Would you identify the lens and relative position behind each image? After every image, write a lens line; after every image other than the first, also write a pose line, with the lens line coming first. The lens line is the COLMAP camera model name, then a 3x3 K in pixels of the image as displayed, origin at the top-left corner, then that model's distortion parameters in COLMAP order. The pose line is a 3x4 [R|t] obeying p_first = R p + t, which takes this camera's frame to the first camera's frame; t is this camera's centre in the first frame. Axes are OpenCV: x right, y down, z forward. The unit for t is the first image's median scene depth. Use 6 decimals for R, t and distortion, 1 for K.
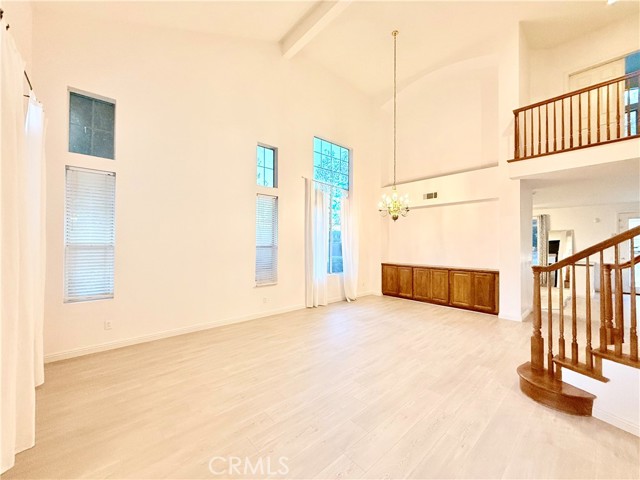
lens RADIAL K [[254.3, 0, 321.1], [0, 254.3, 240.7], [0, 0, 1]] dist [0.004593, 0.000724]
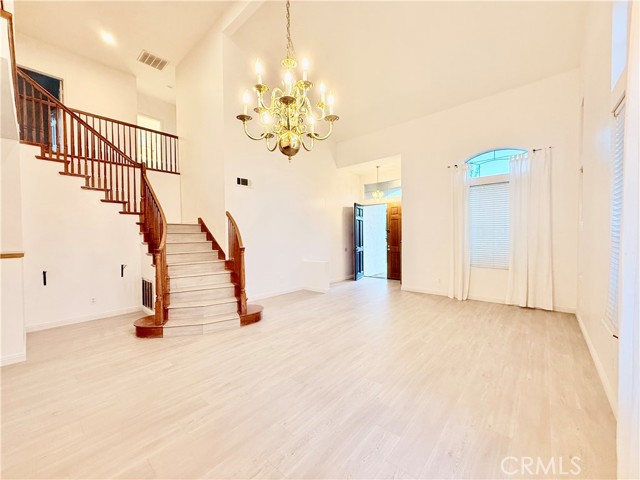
lens RADIAL K [[254.3, 0, 321.3], [0, 254.3, 240.5], [0, 0, 1]] dist [0.004593, 0.000724]
pose [[-0.992994, 0.009556, -0.117779, 0.308864], [0.008505, 0.999919, 0.009420, 0.027169], [0.117860, 0.008353, -0.992995, 1.433965]]
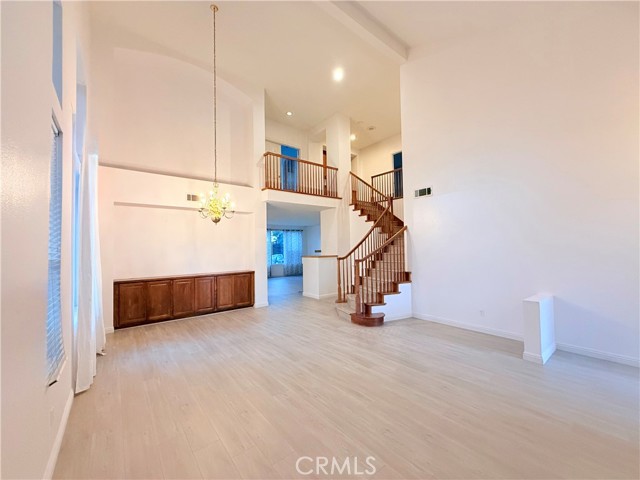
lens RADIAL K [[254.3, 0, 317.2], [0, 254.3, 241.2], [0, 0, 1]] dist [0.004593, 0.000724]
pose [[0.062529, 0.022565, 0.997788, -0.583768], [0.005786, 0.999719, -0.022971, 0.003313], [-0.998026, 0.007209, 0.062381, 0.655503]]
